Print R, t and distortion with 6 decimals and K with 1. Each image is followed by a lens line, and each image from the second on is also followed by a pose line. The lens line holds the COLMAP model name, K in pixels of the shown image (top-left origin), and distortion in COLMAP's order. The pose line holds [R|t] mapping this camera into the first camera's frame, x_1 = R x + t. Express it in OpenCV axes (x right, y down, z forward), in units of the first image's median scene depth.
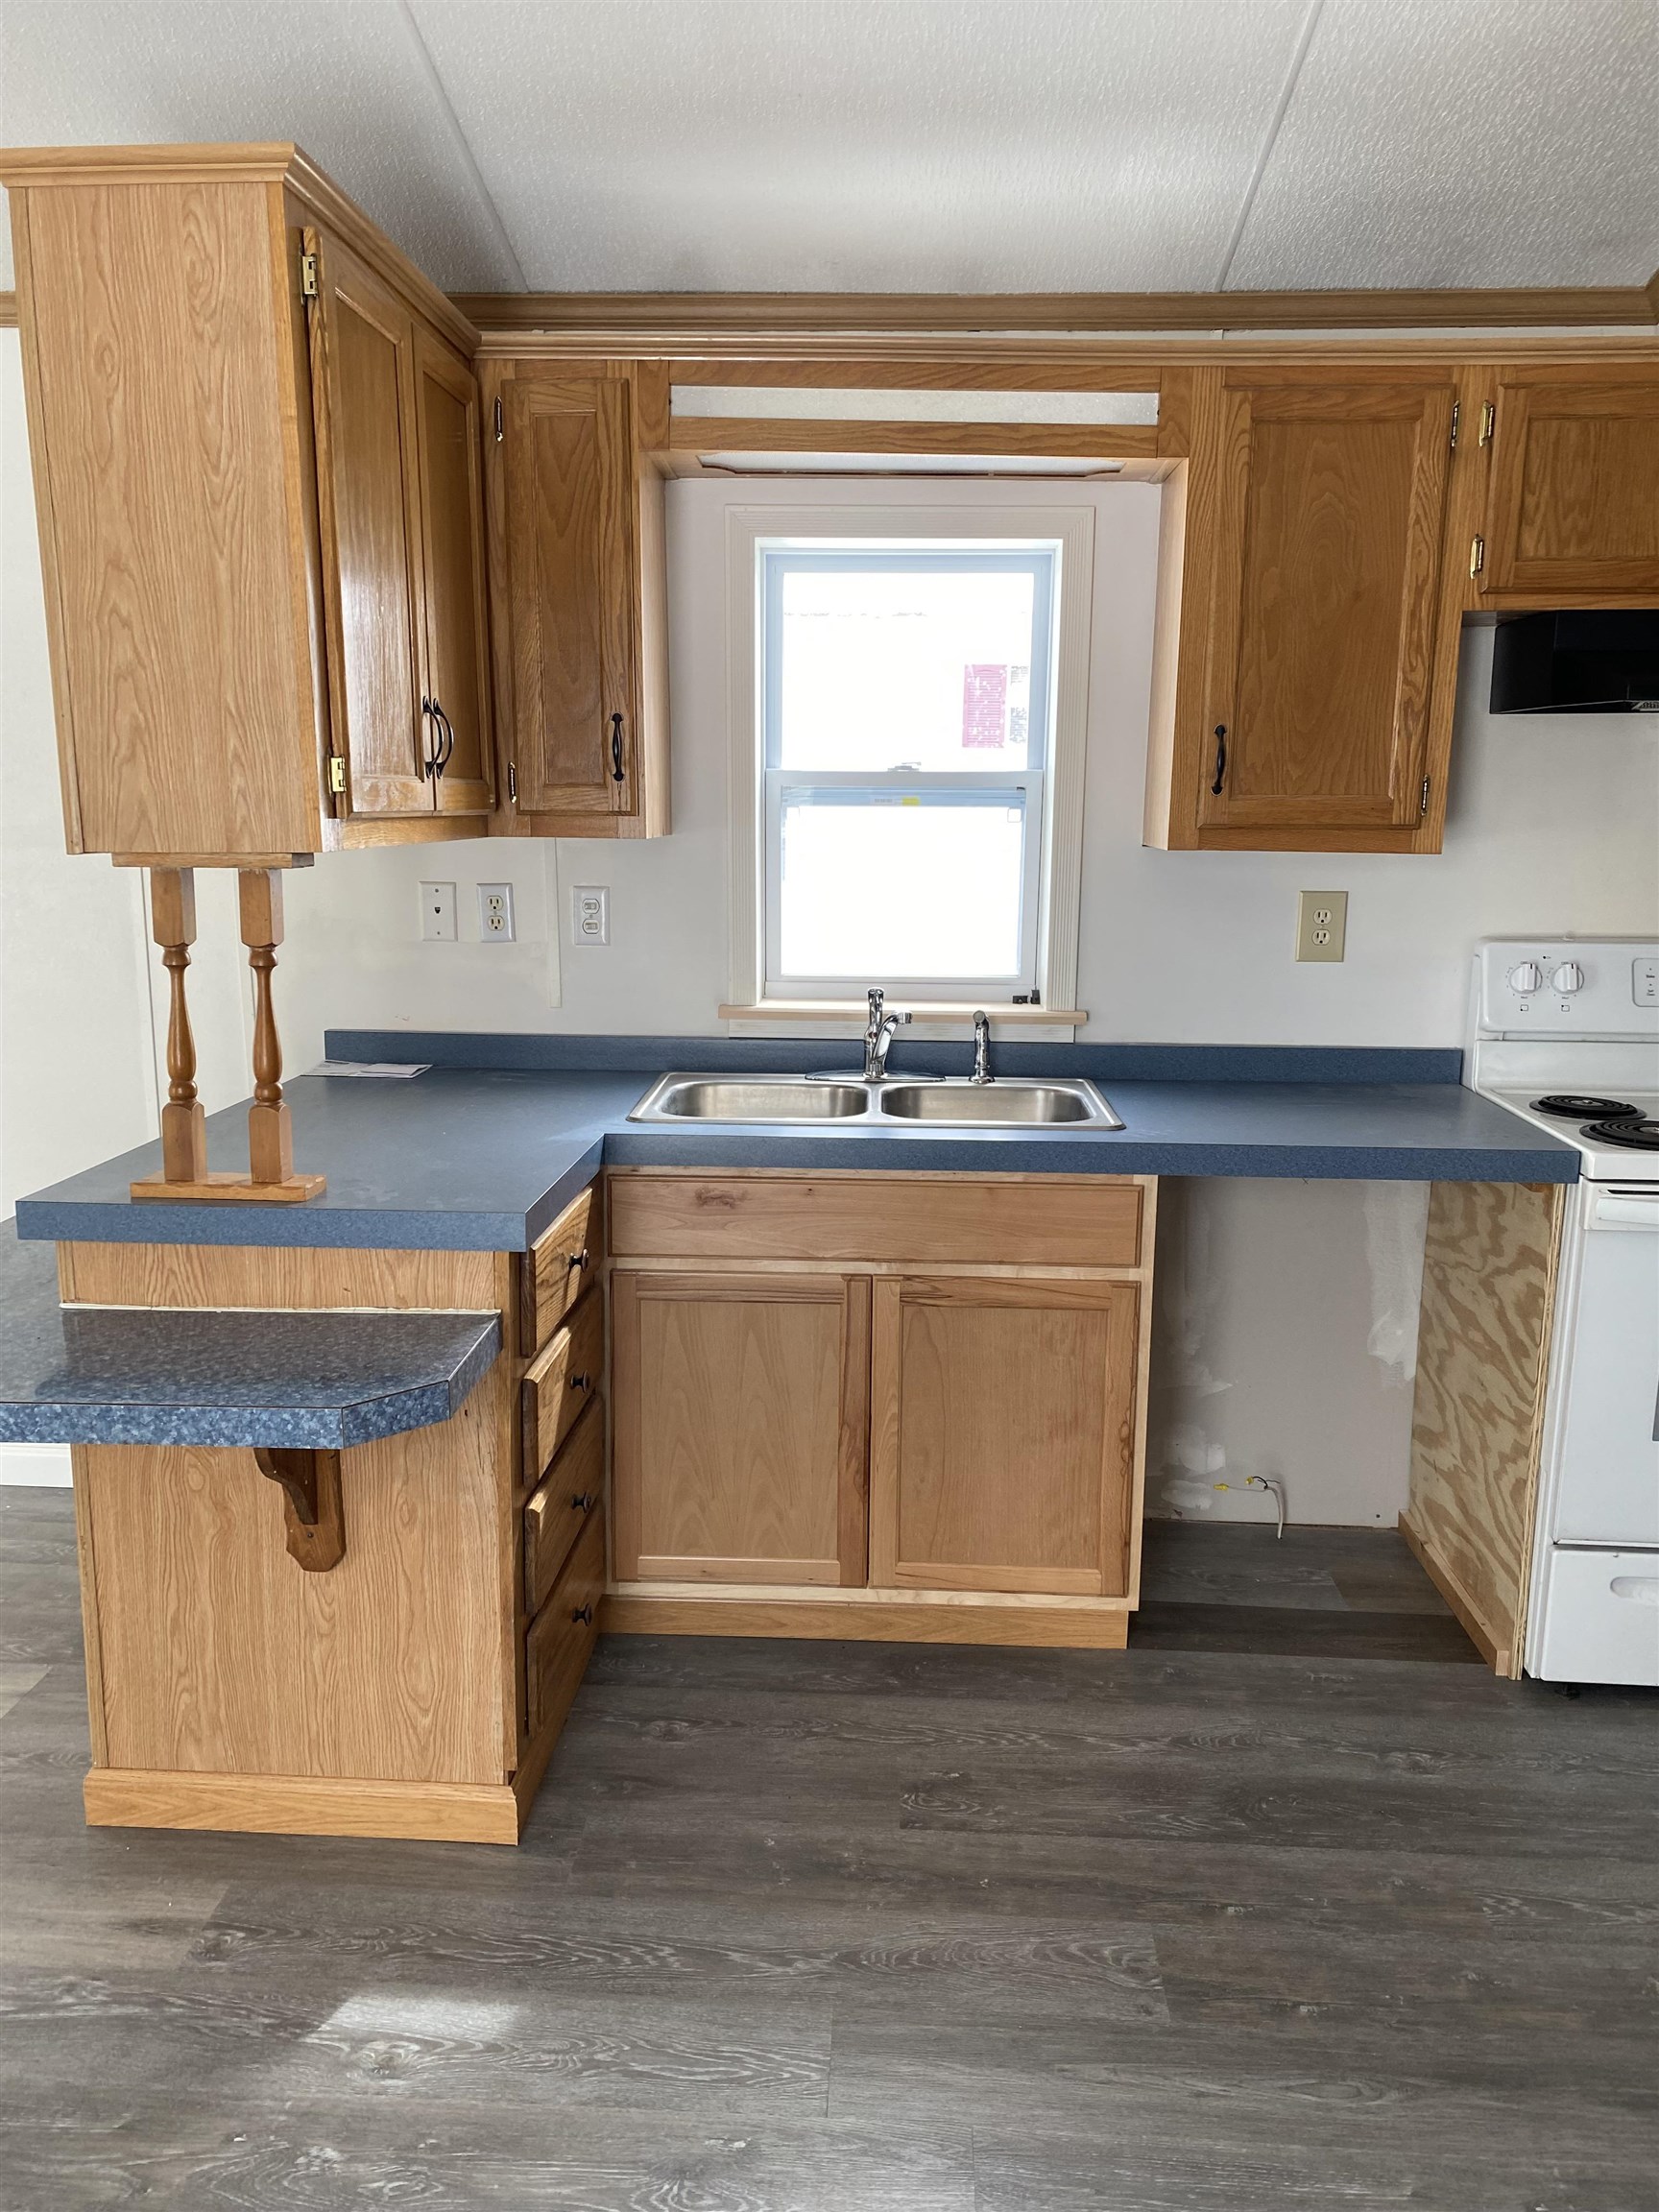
lens RADIAL K [[1688.7, 0, 823.4], [0, 1688.7, 1116.8], [0, 0, 1]] dist [0.029947, -0.025328]
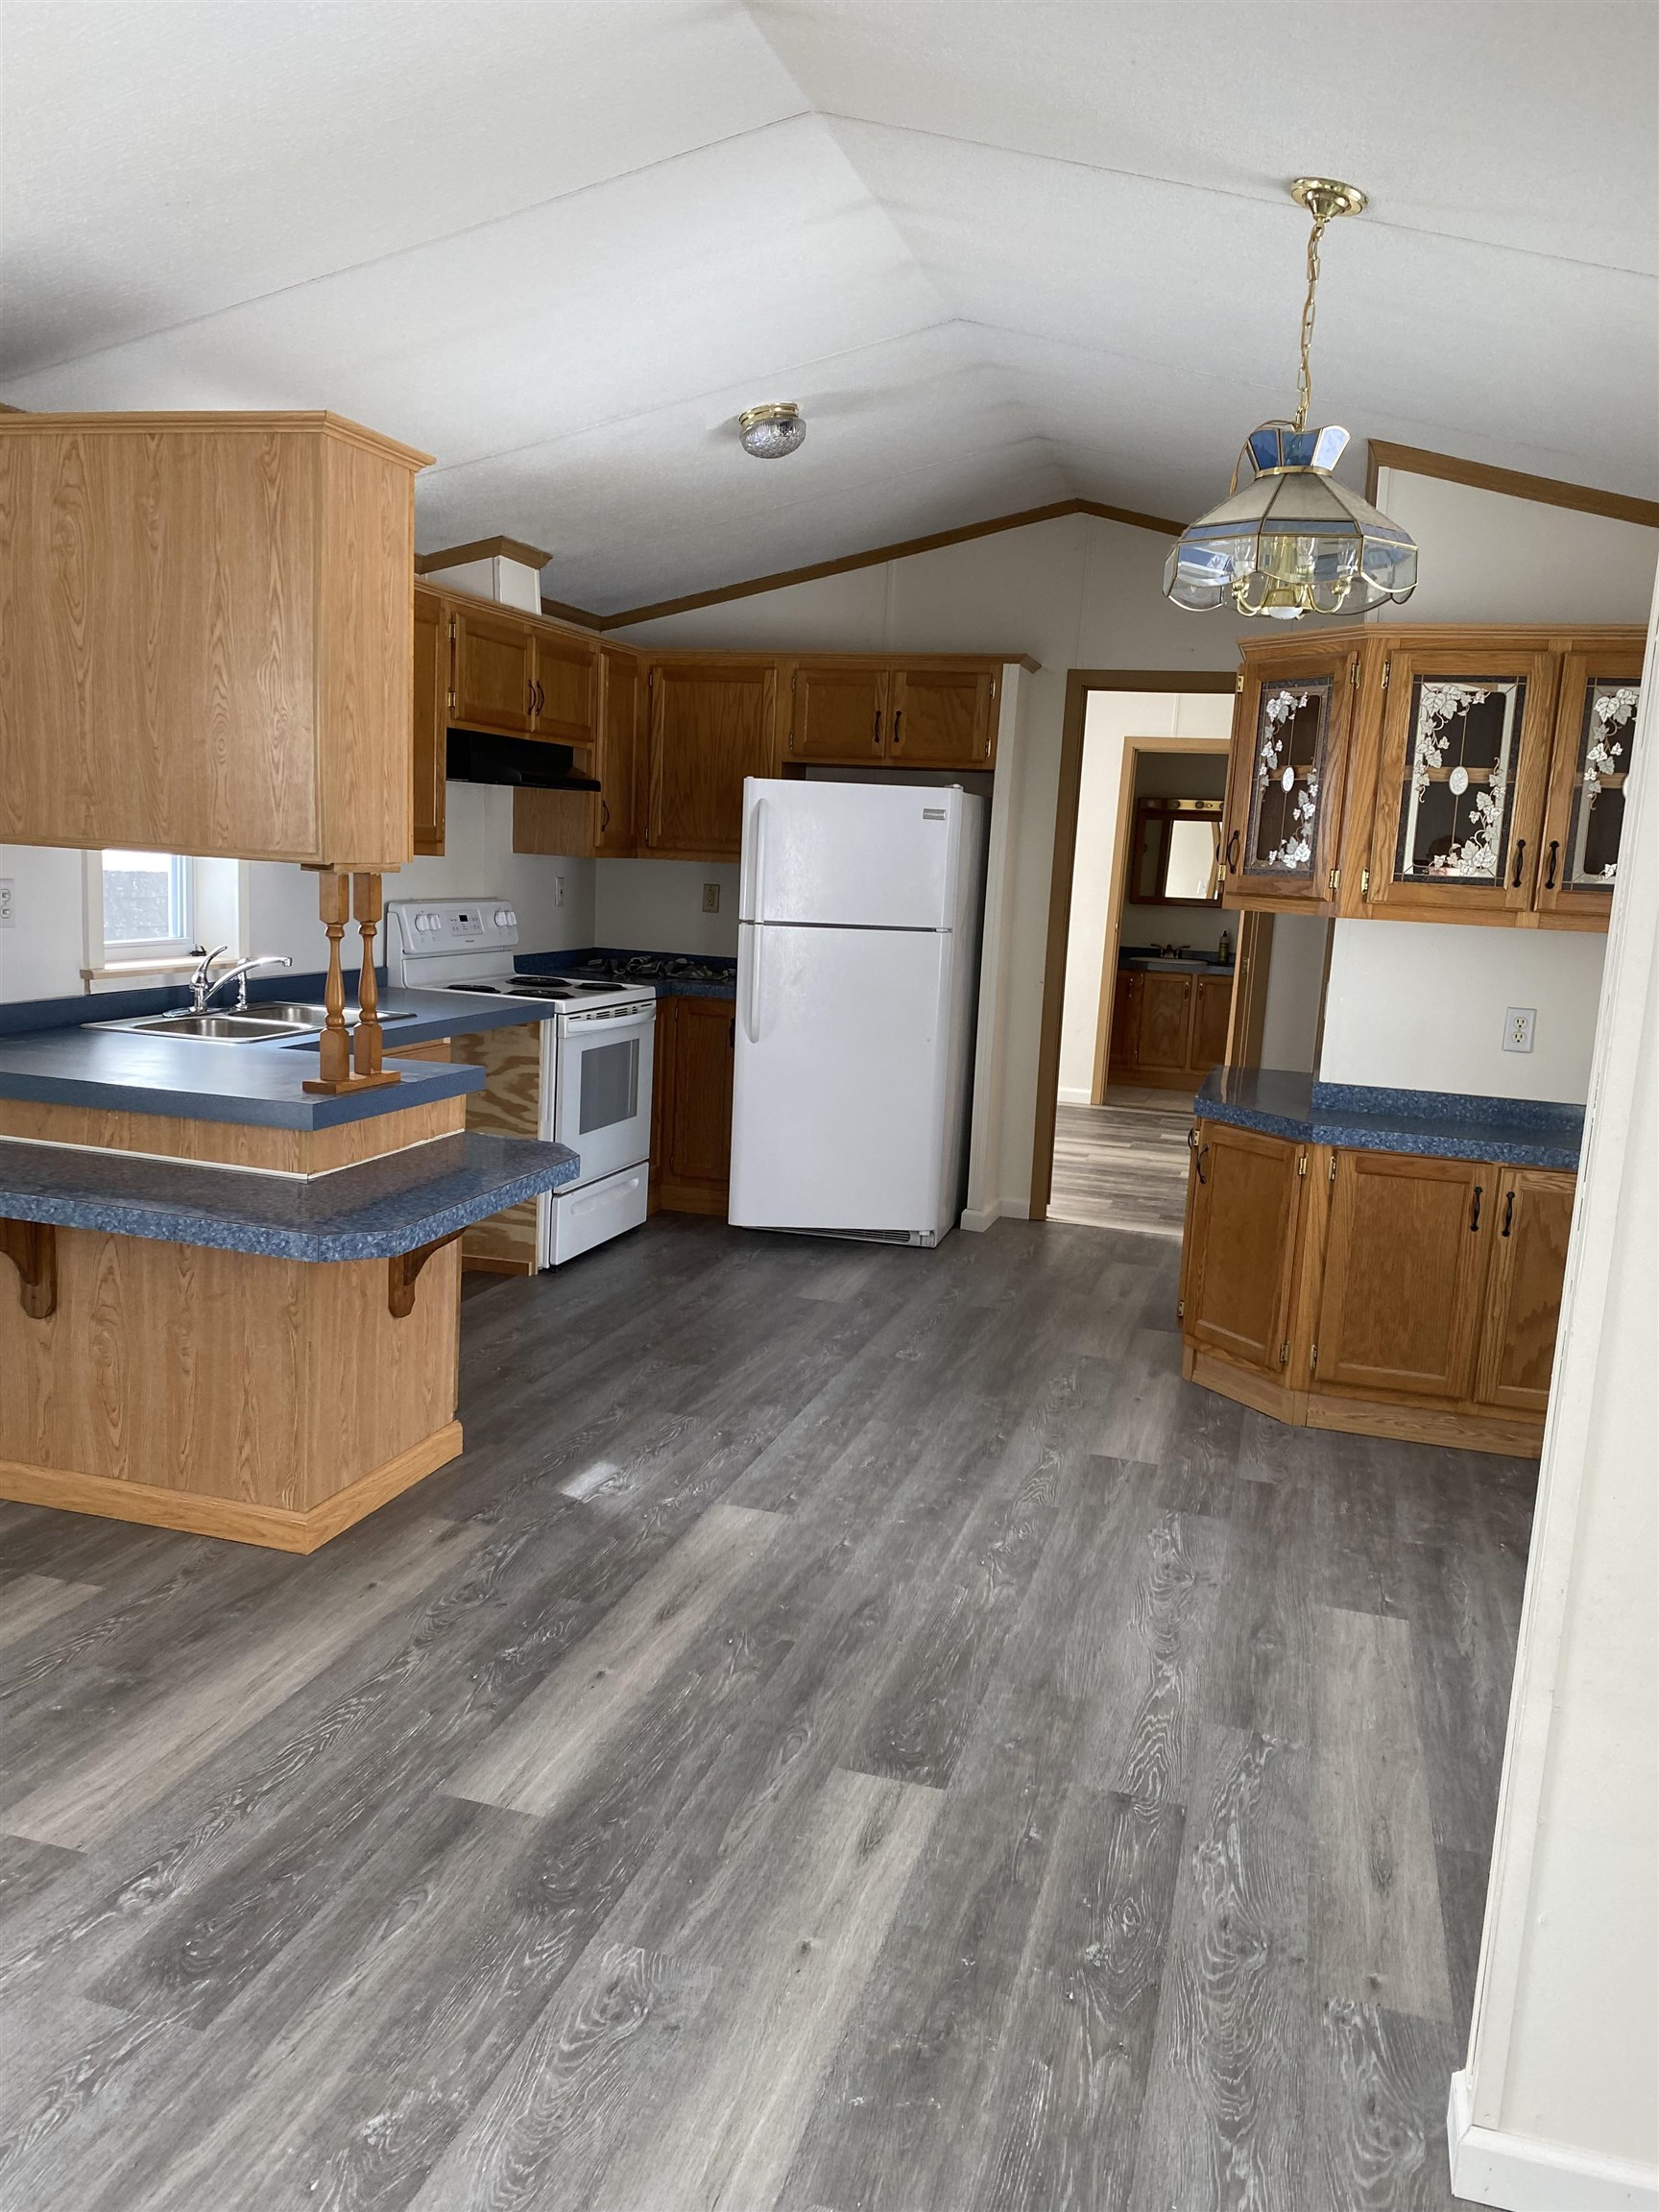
lens RADIAL K [[1688.7, 0, 823.4], [0, 1688.7, 1116.8], [0, 0, 1]] dist [0.029947, -0.025328]
pose [[0.225233, -0.150714, 0.962577, -1.691718], [0.134956, 0.983266, 0.122375, -0.055236], [-0.964913, 0.102343, 0.241804, 0.221212]]
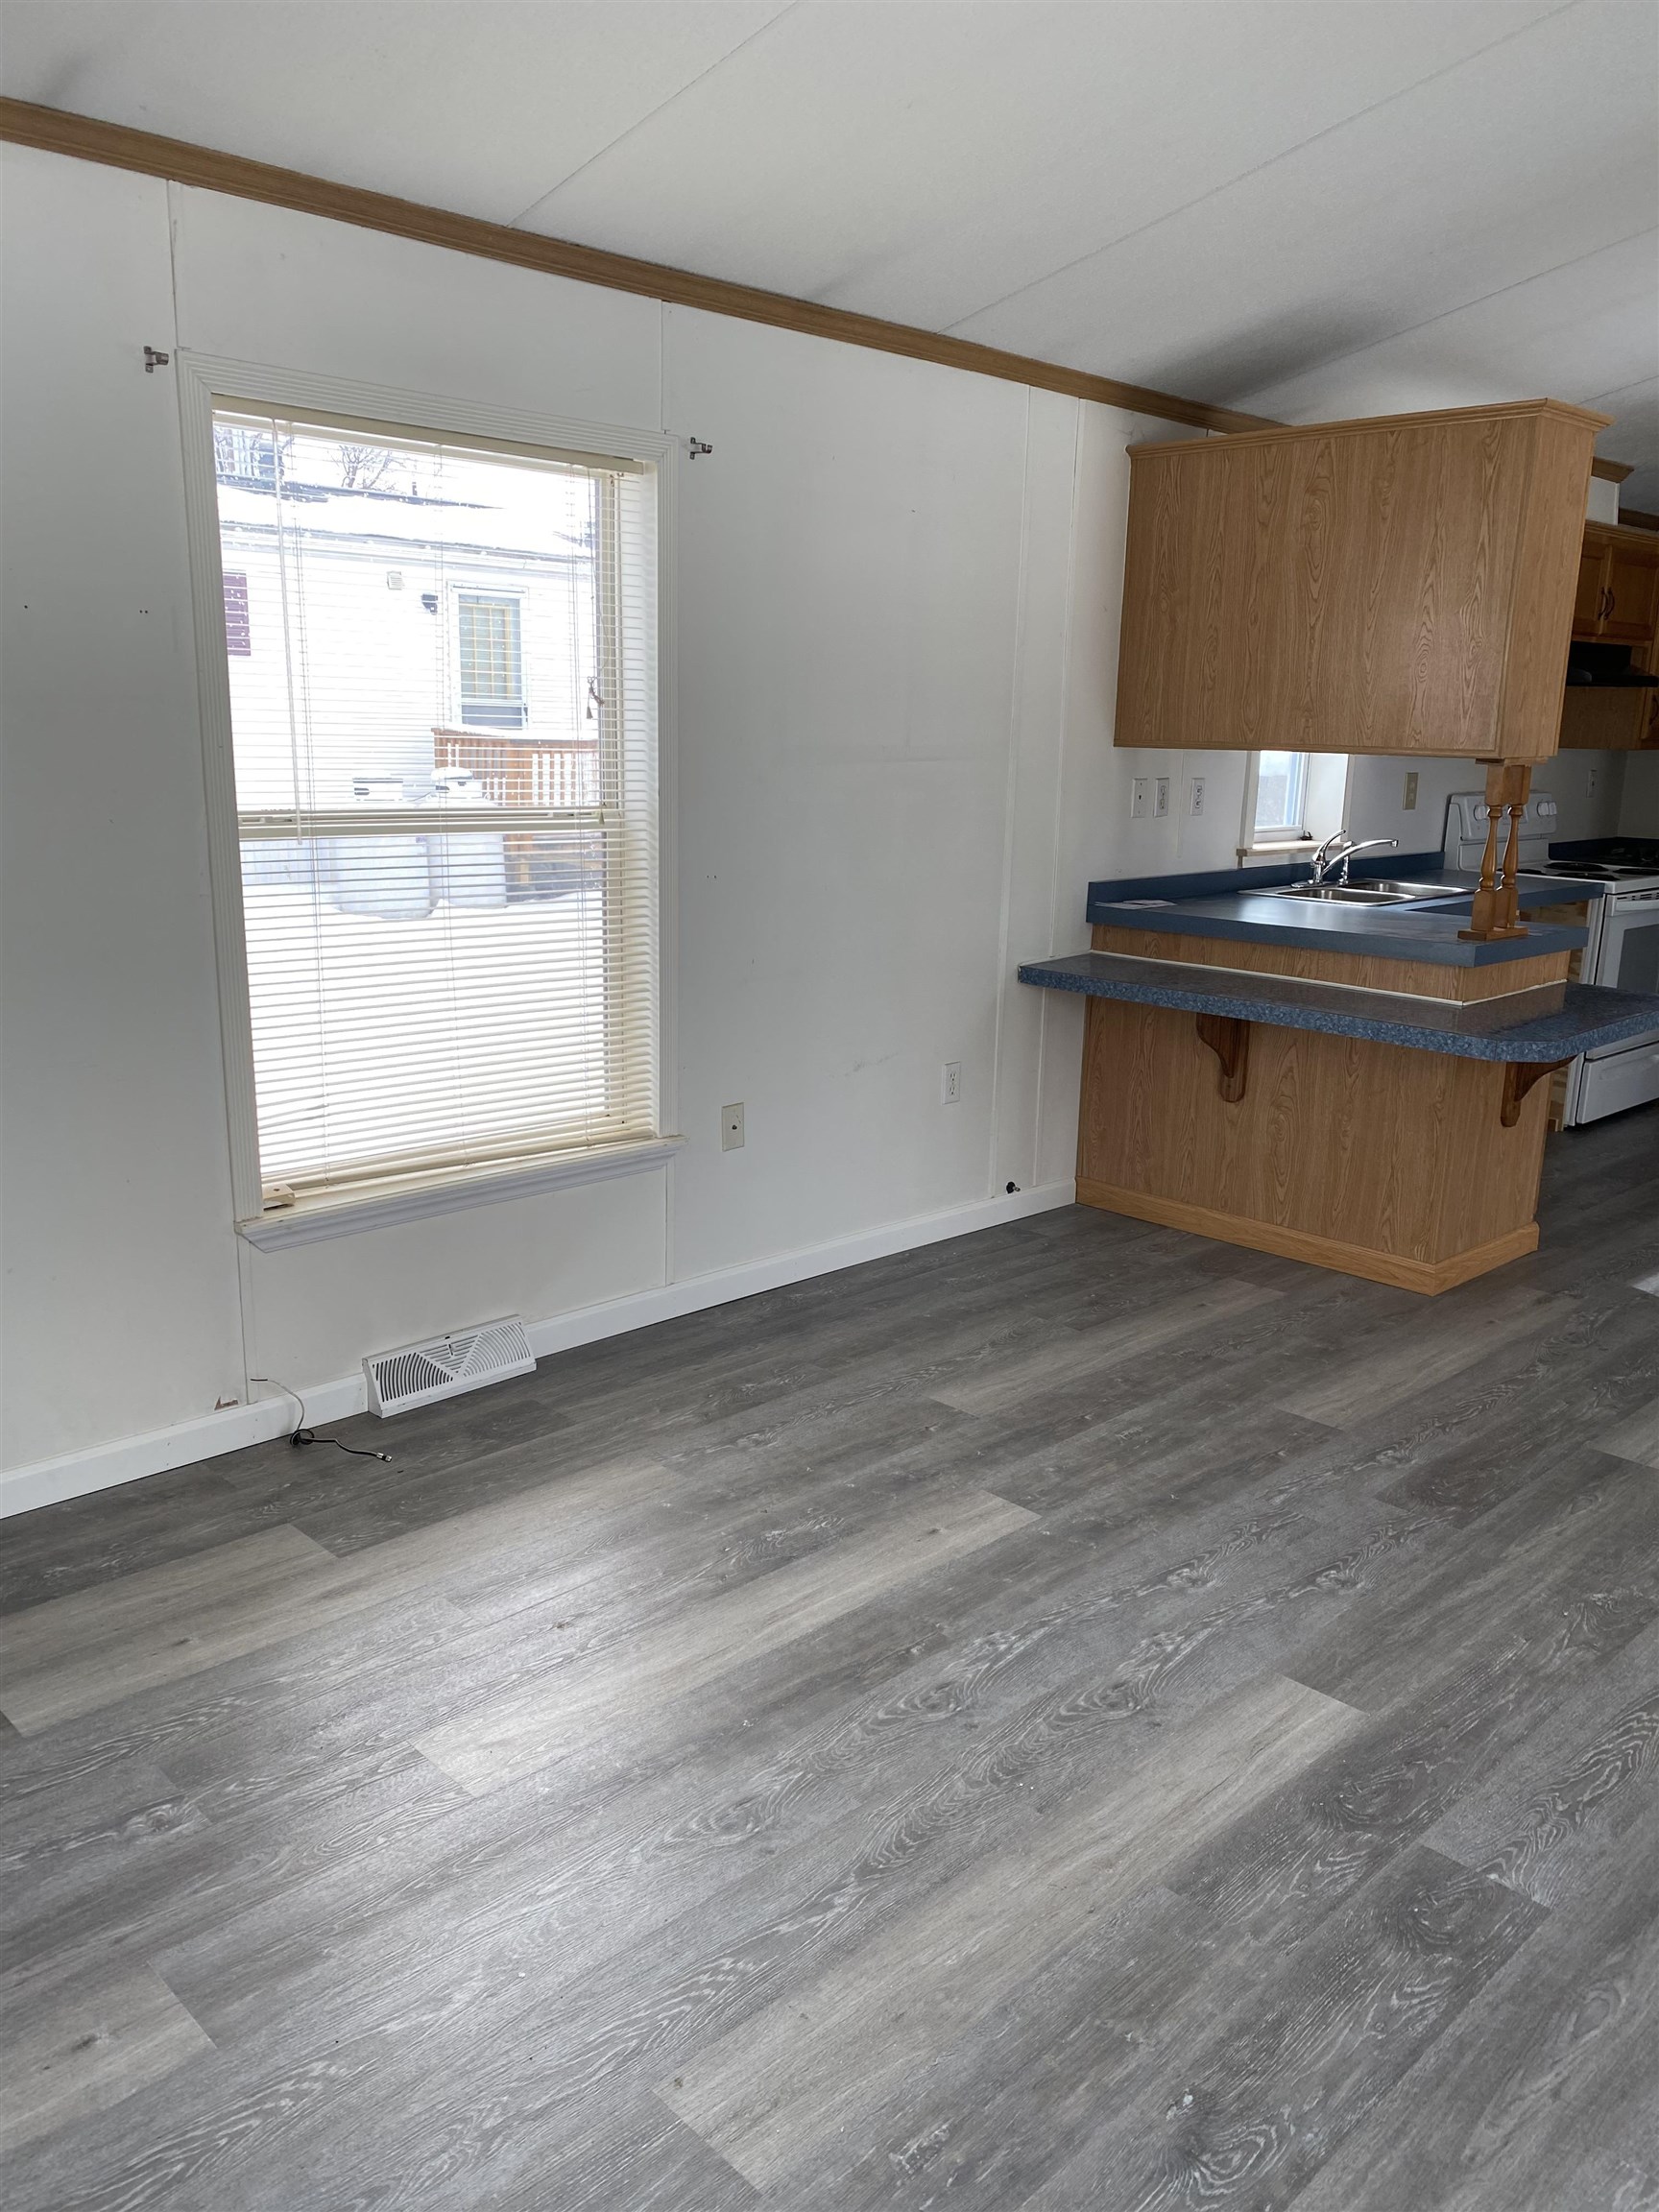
lens RADIAL K [[1688.7, 0, 823.4], [0, 1688.7, 1116.8], [0, 0, 1]] dist [0.029947, -0.025328]
pose [[0.671662, -0.165087, 0.722230, -2.235739], [0.124072, 0.986154, 0.110029, -0.057569], [-0.730395, 0.015706, 0.682845, 0.239391]]
